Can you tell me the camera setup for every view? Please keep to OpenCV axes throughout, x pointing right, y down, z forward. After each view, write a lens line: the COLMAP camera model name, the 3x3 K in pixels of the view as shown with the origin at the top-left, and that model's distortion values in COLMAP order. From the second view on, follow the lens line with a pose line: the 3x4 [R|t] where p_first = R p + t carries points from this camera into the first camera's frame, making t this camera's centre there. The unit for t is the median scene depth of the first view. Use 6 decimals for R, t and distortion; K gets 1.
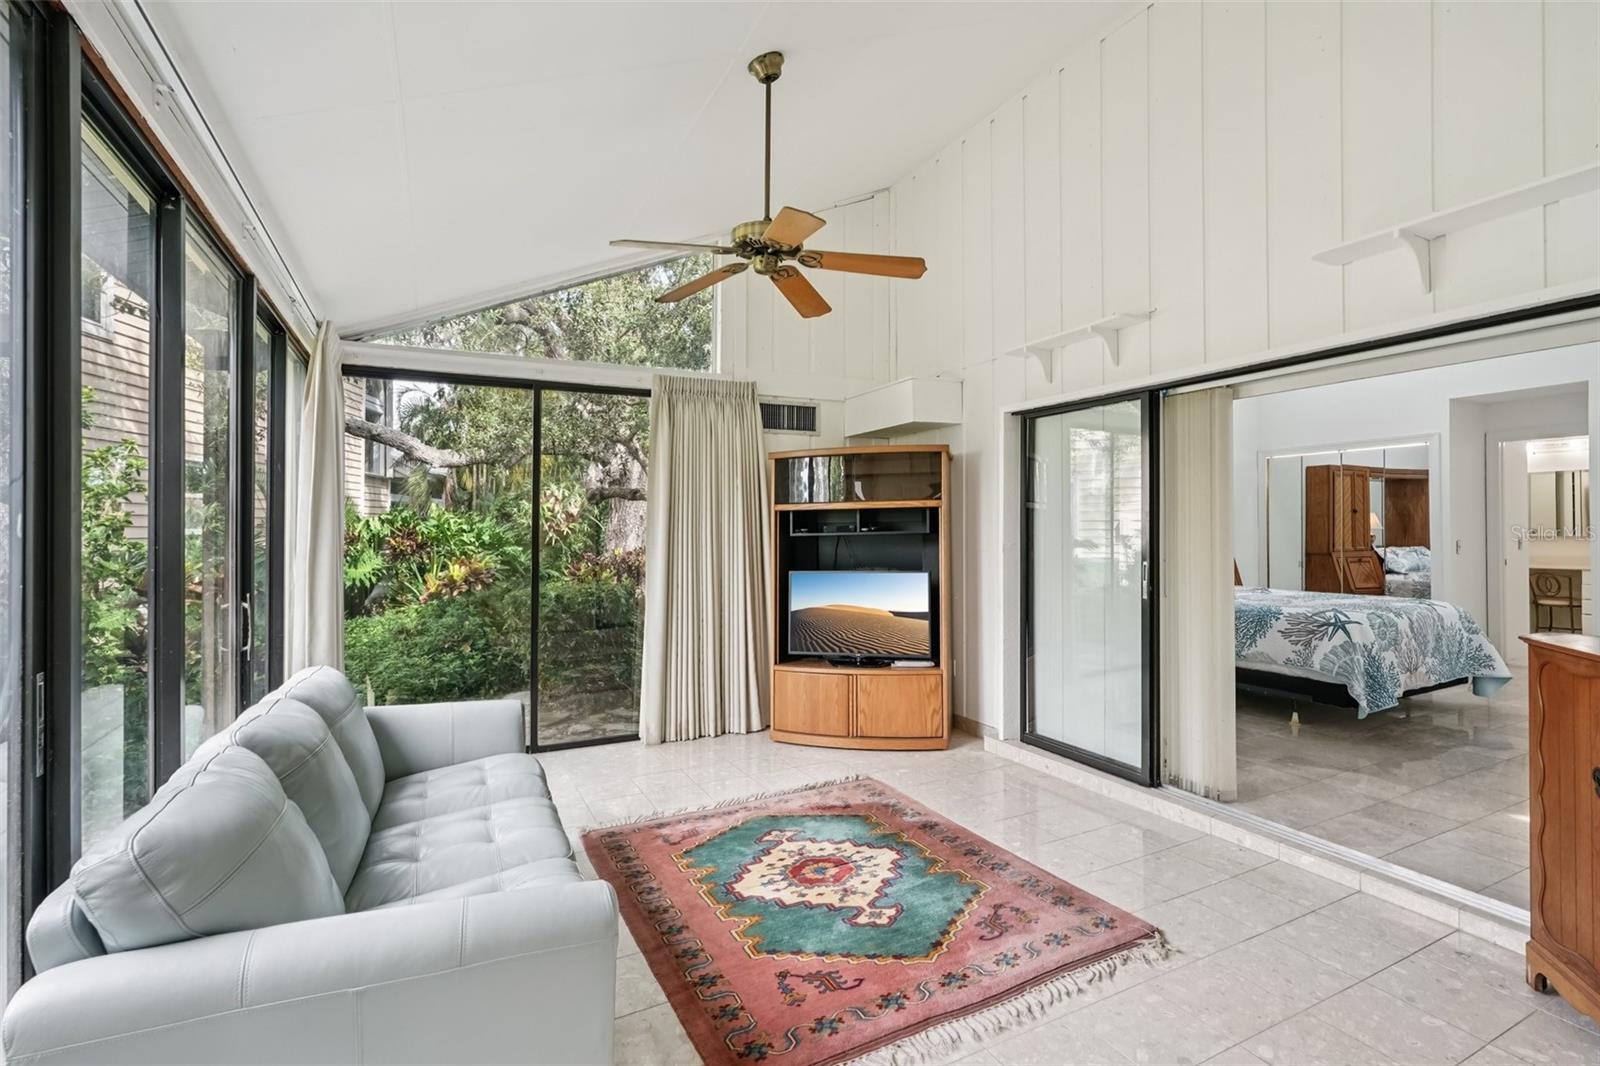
lens RADIAL K [[753.3, 0, 826.5], [0, 753.3, 532.0], [0, 0, 1]] dist [-0.000259, 0.011316]
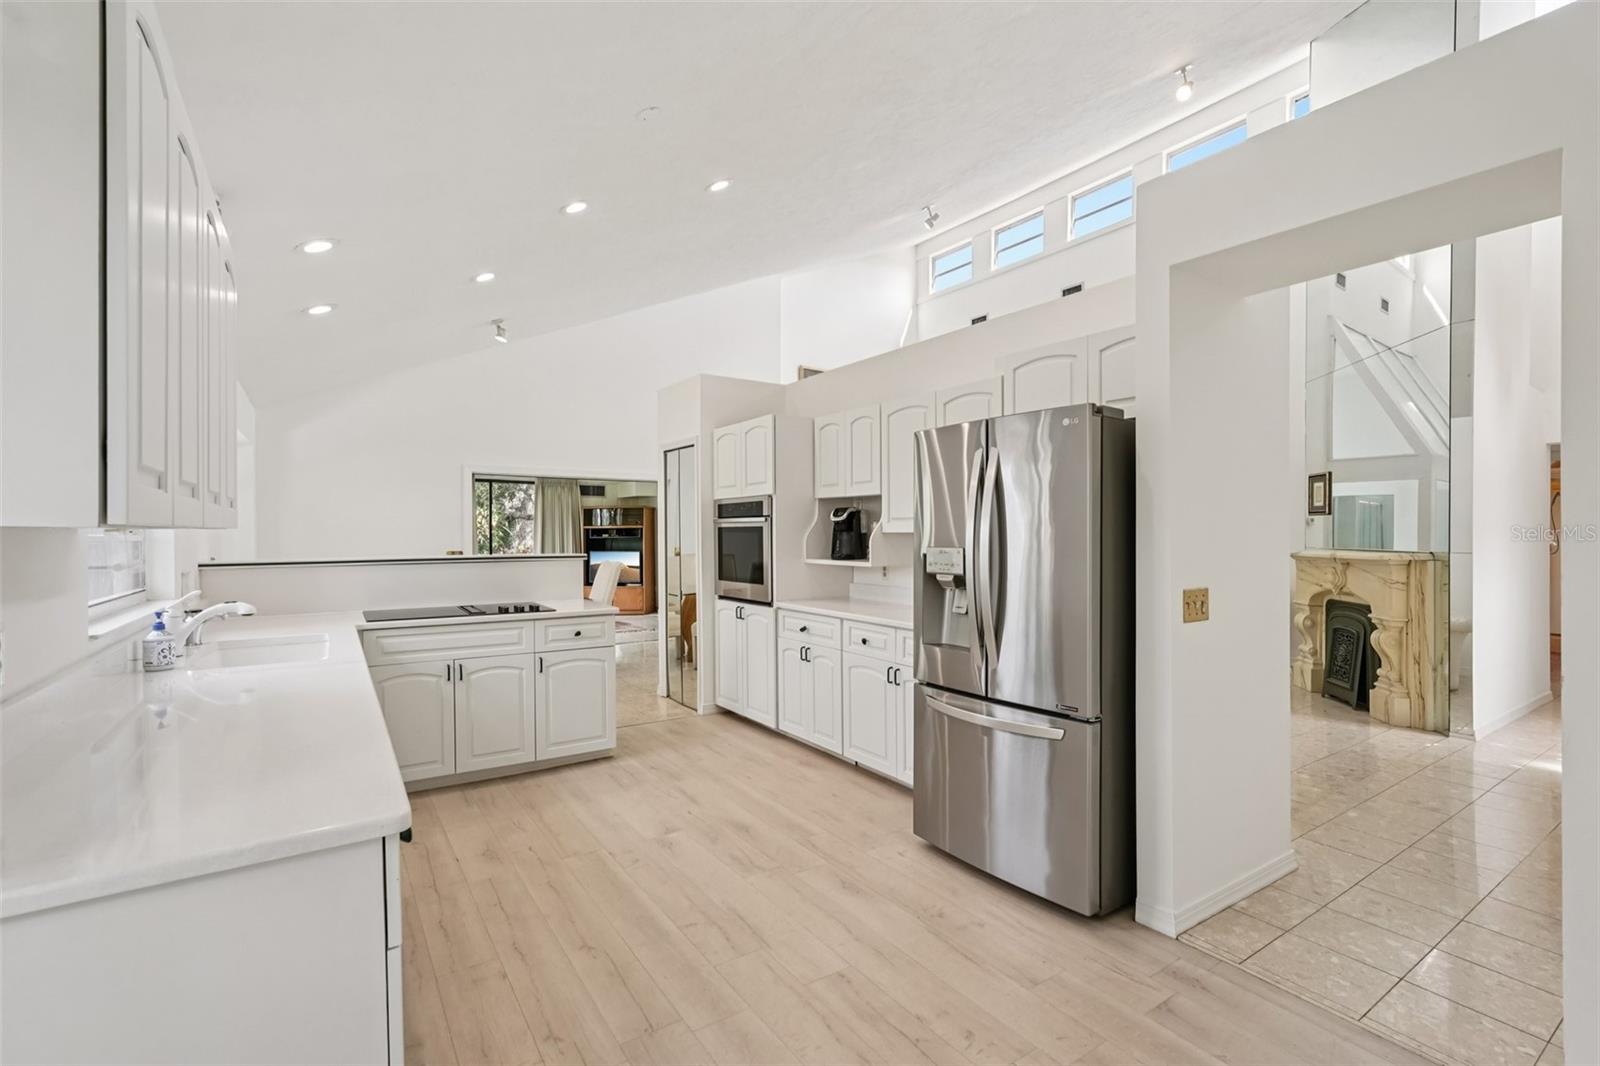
lens RADIAL K [[711.3, 0, 800.0], [0, 711.3, 533.0], [0, 0, 1]] dist [-0.014224, 0.010620]
pose [[0.993787, 0.008235, 0.110991, 0.410720], [-0.007655, 0.999955, -0.005651, -0.004448], [-0.111032, 0.004767, 0.993805, -1.561617]]
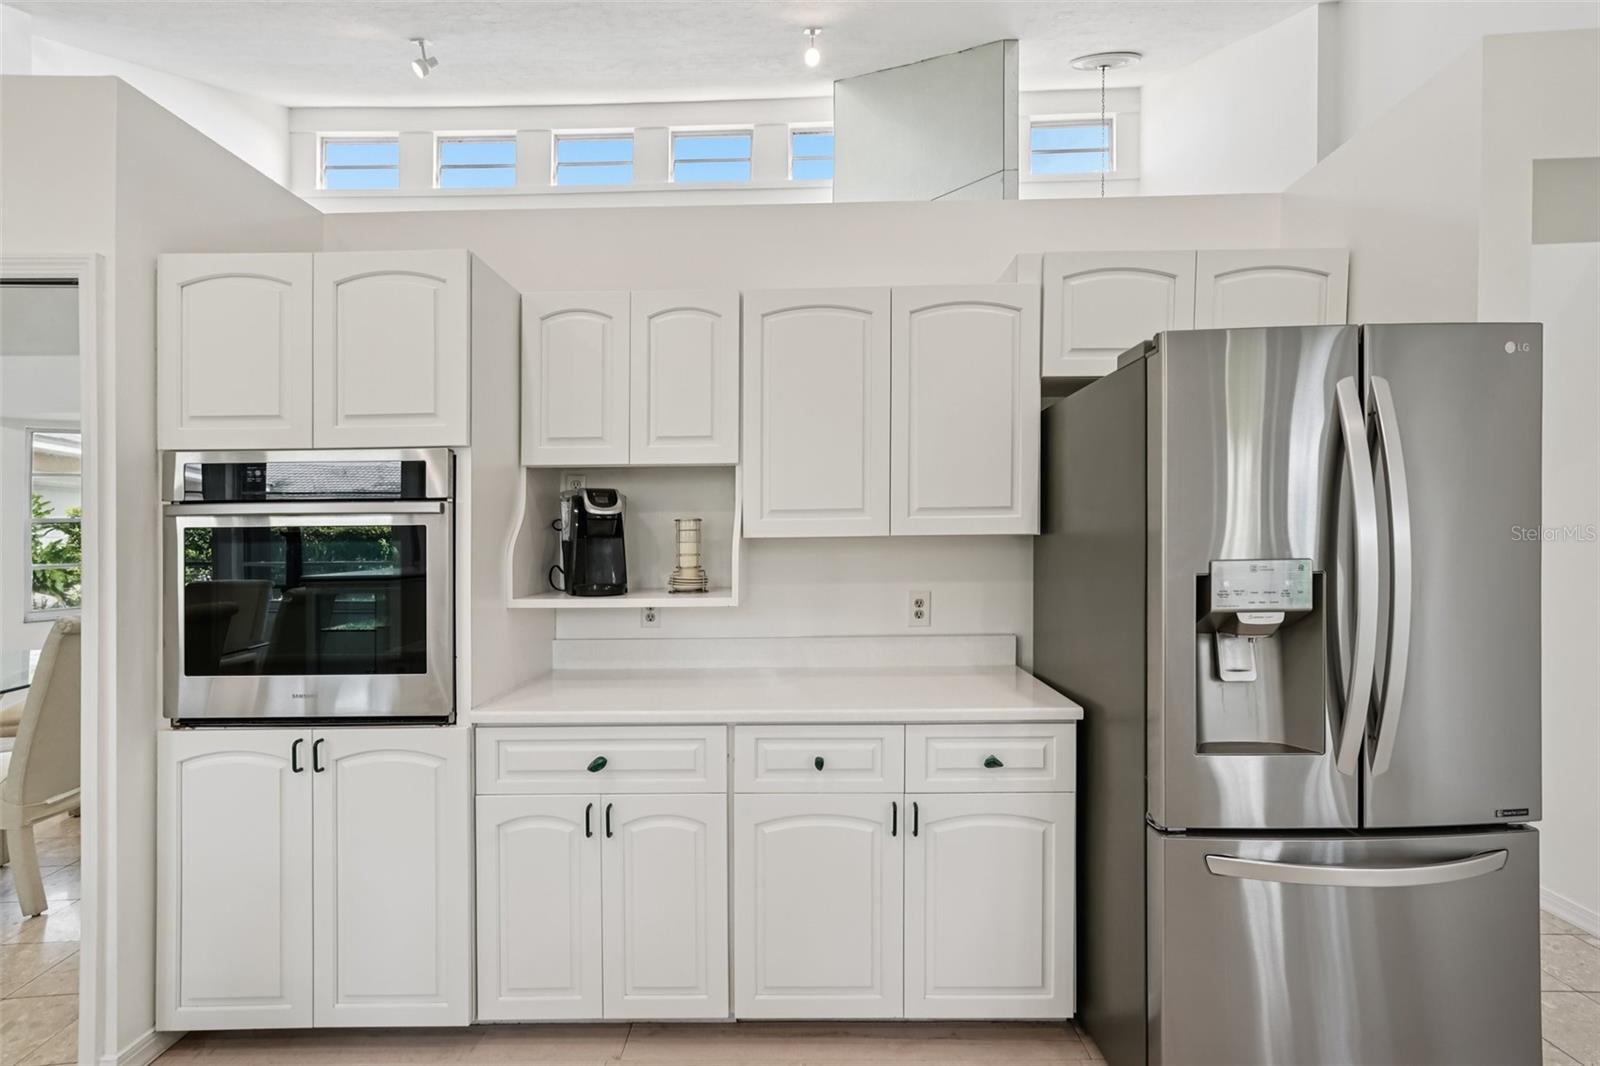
lens RADIAL K [[711.3, 0, 800.0], [0, 711.3, 533.0], [0, 0, 1]] dist [-0.014224, 0.010620]
pose [[0.477151, 0.012865, 0.878727, 0.242465], [0.010850, 0.999730, -0.020528, -0.004424], [-0.878754, 0.019329, 0.476883, -0.997675]]
